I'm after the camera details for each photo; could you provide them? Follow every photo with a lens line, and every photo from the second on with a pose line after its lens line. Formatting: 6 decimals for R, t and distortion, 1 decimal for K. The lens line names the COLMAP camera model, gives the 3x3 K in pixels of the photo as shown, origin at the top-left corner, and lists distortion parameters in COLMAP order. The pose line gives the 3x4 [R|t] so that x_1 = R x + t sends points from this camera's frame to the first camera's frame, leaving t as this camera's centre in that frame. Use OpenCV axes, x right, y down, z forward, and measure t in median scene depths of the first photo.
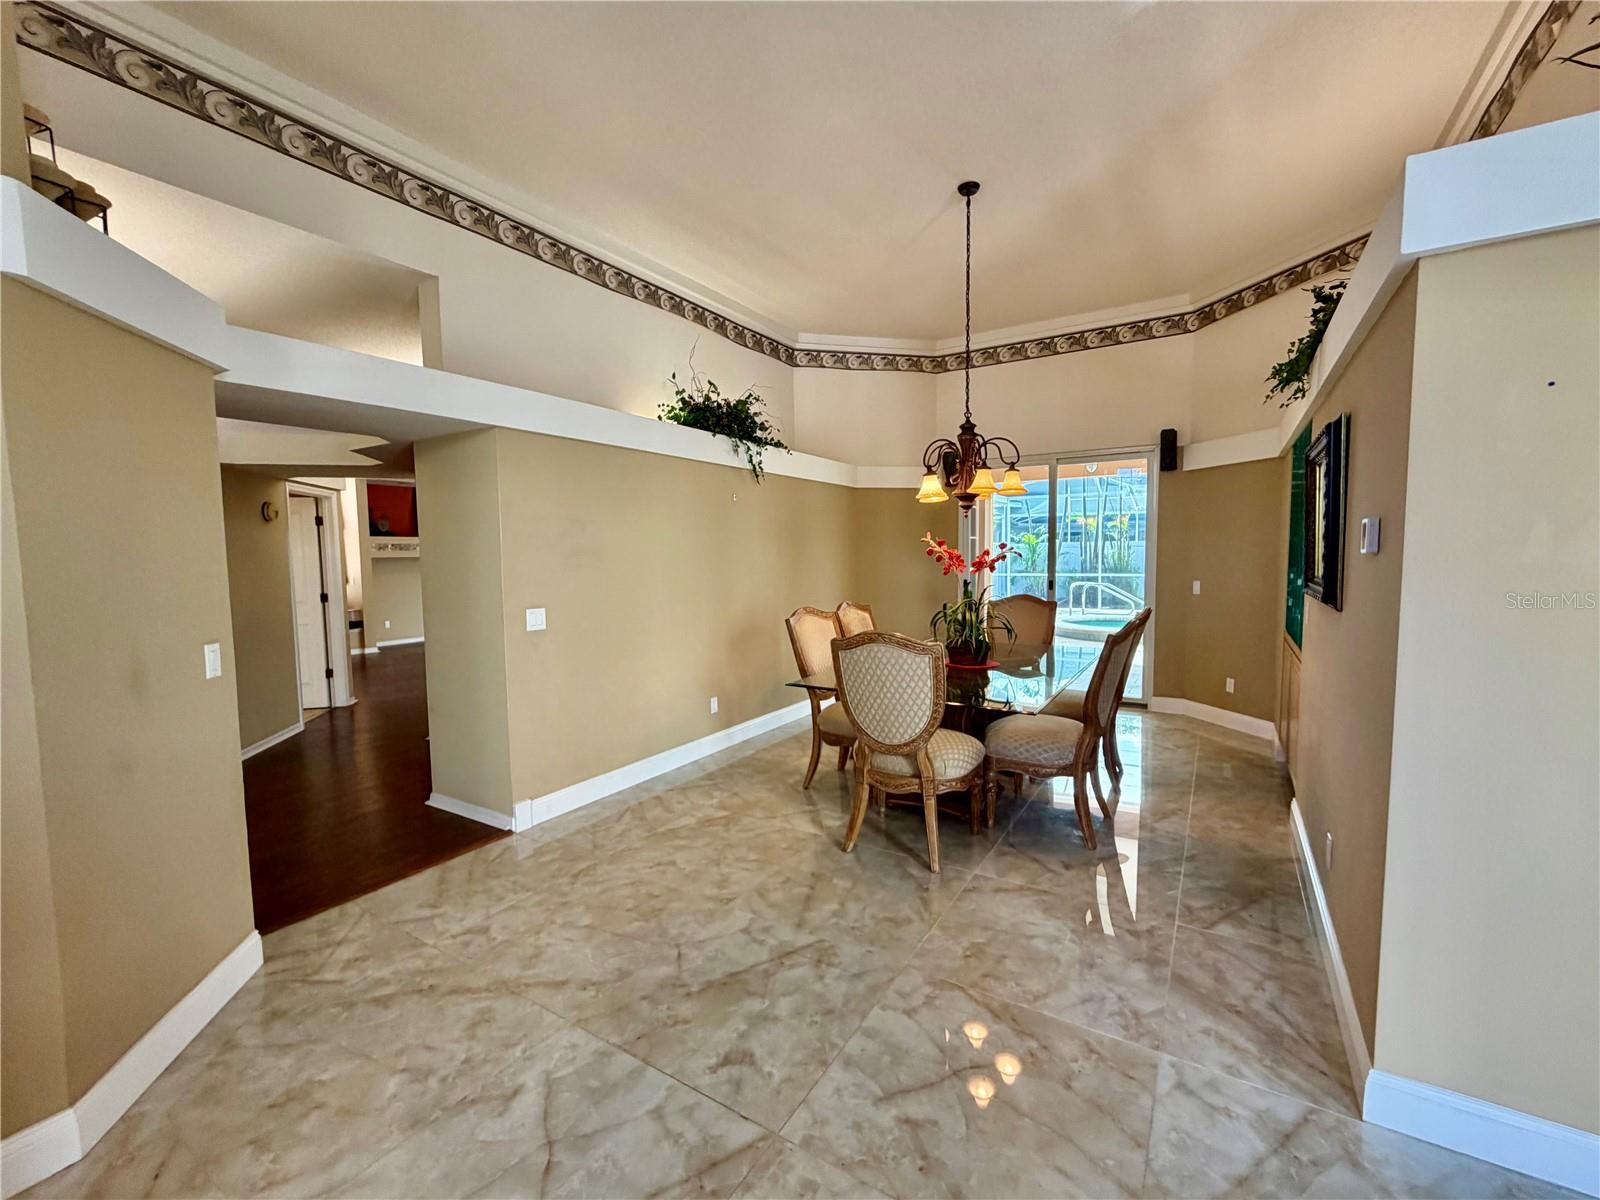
lens RADIAL K [[660.5, 0, 797.2], [0, 660.5, 602.8], [0, 0, 1]] dist [-0.000740, -0.000117]
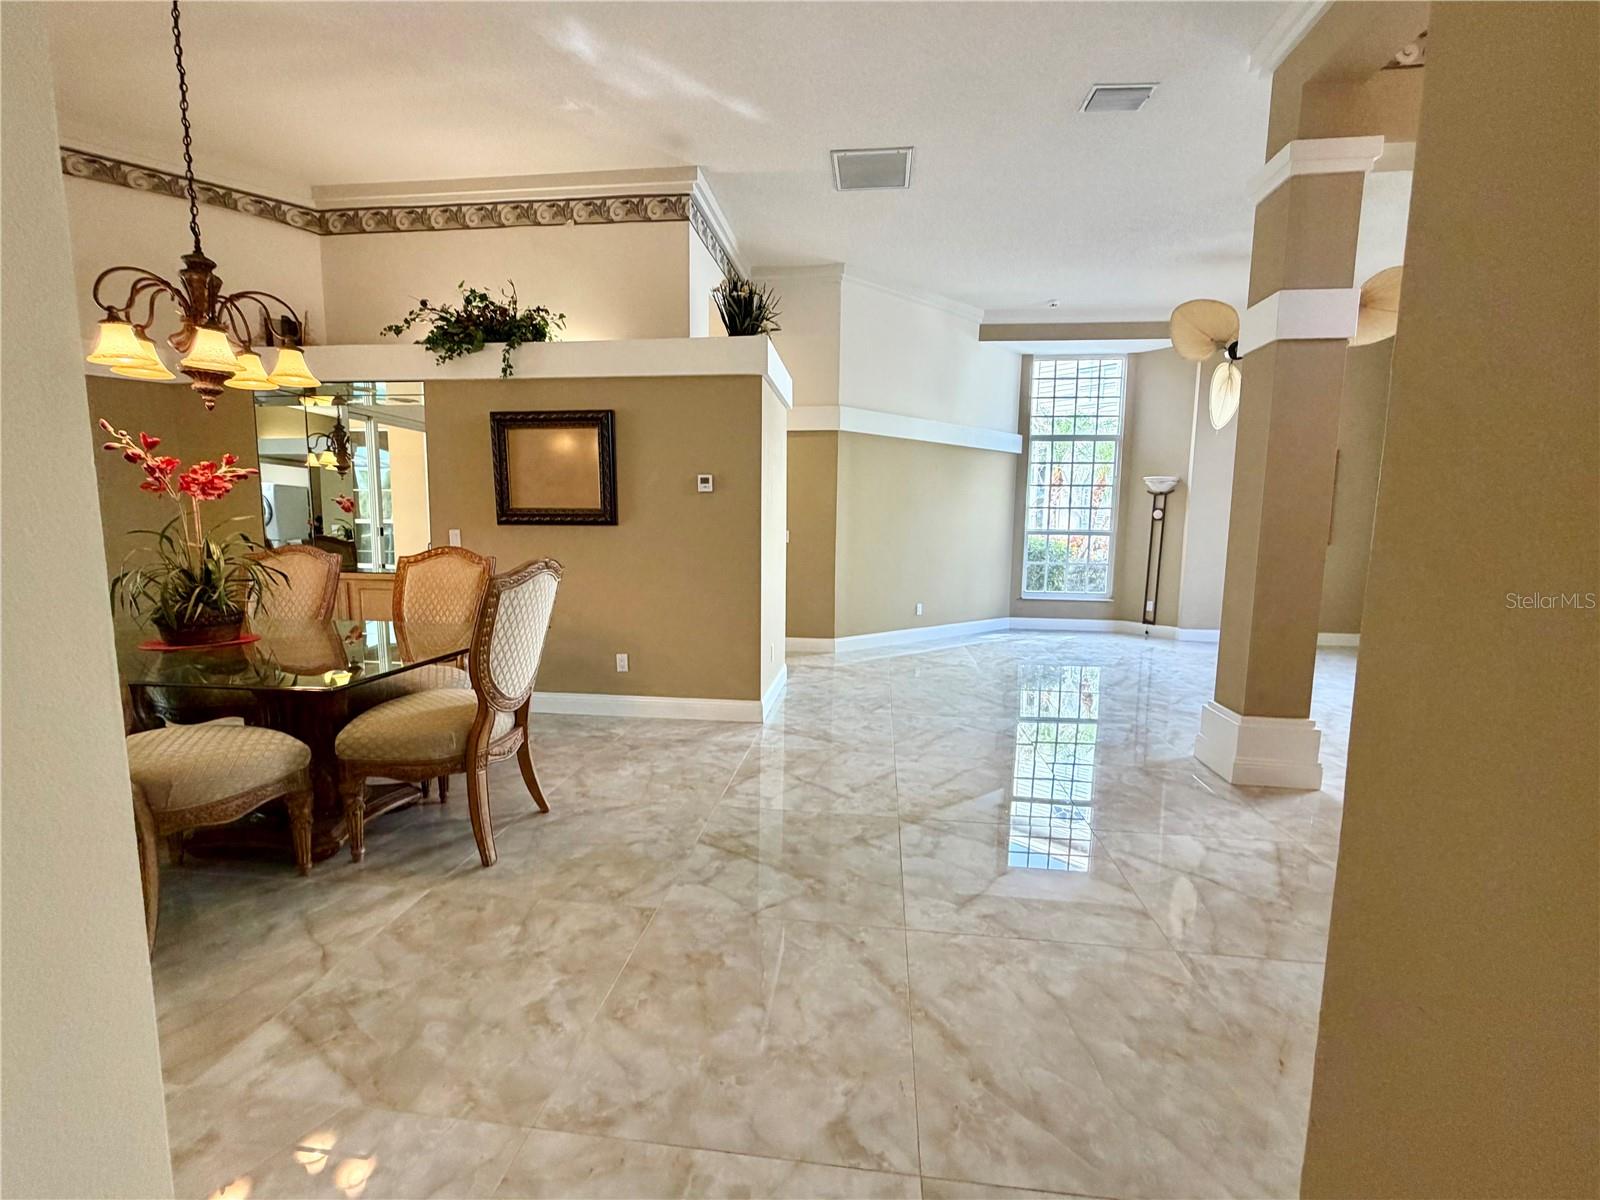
lens RADIAL K [[660.5, 0, 801.1], [0, 660.5, 604.0], [0, 0, 1]] dist [-0.000740, -0.000117]
pose [[-0.428323, -0.101275, 0.897932, -0.575067], [0.061668, 0.988107, 0.140862, 0.001131], [-0.901519, 0.115709, -0.416983, 0.769947]]
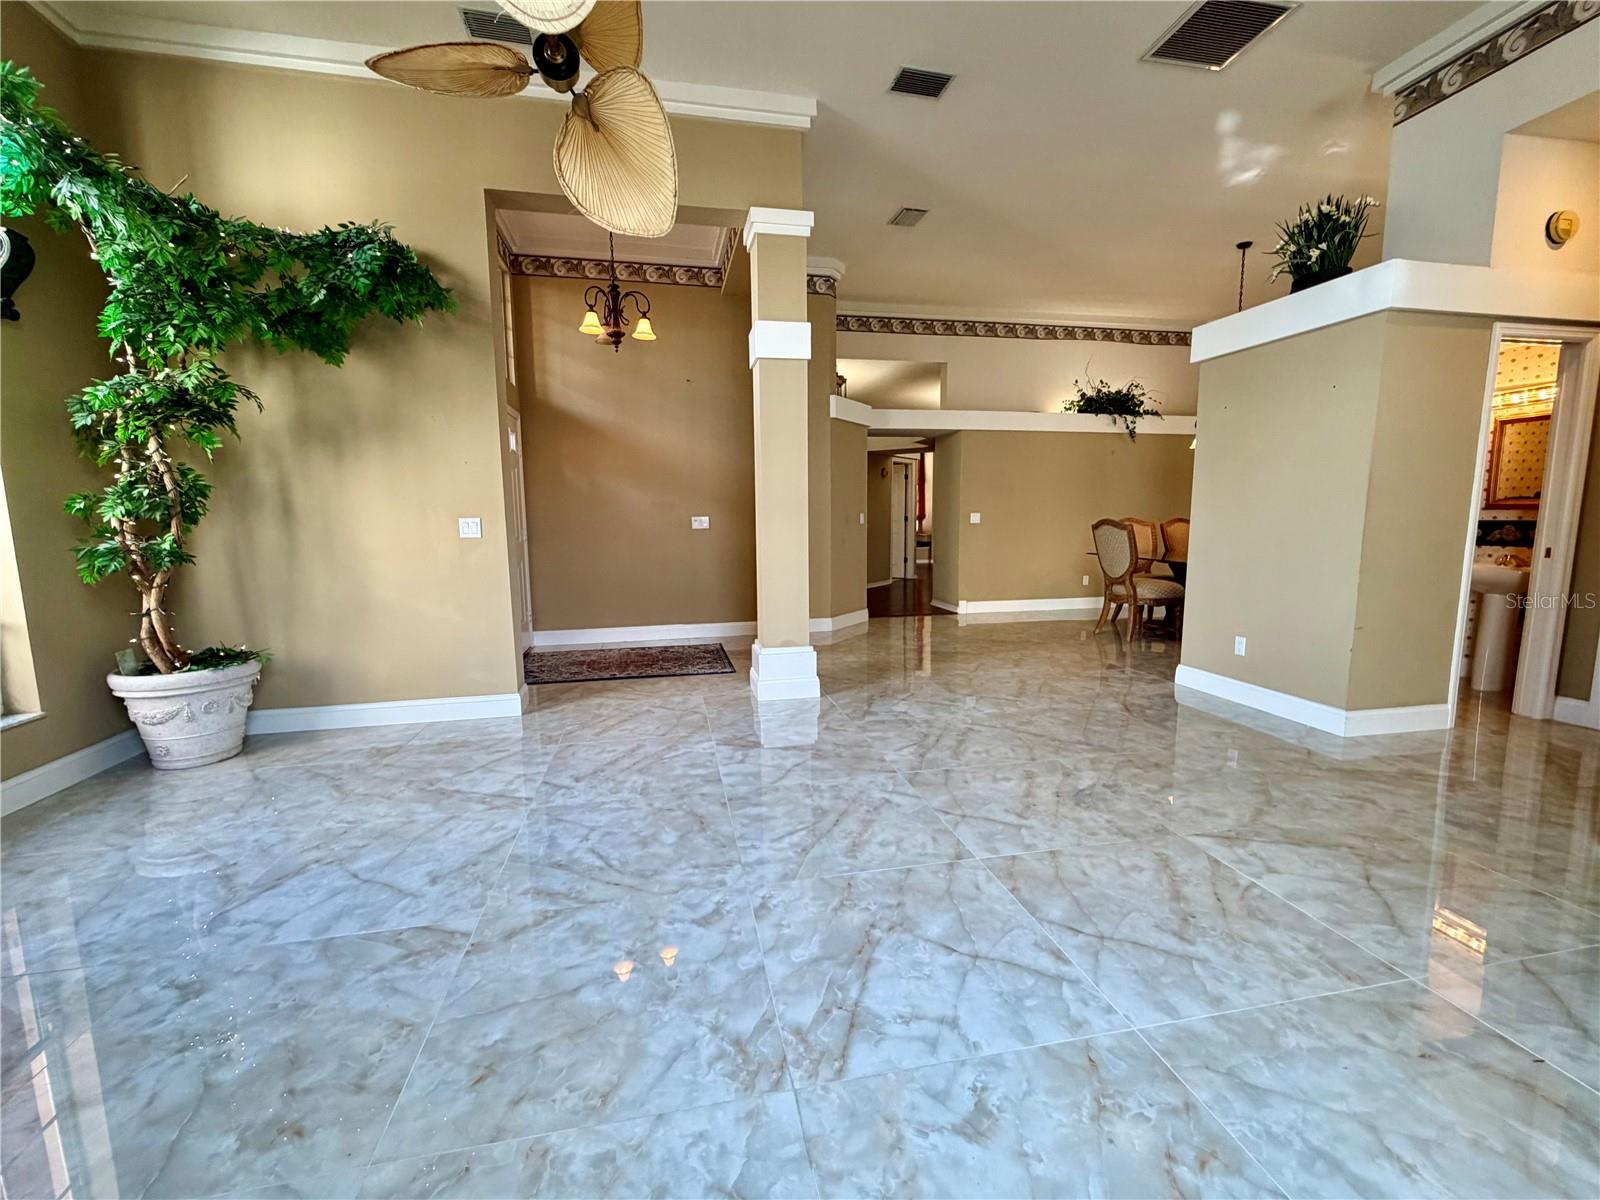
lens RADIAL K [[682.6, 0, 797.7], [0, 682.6, 604.1], [0, 0, 1]] dist [-0.000013, -0.000093]
pose [[0.687846, 0.099690, -0.718979, 0.766465], [-0.054209, 0.994813, 0.086074, 0.132001], [0.723830, -0.020230, 0.689682, -0.878901]]
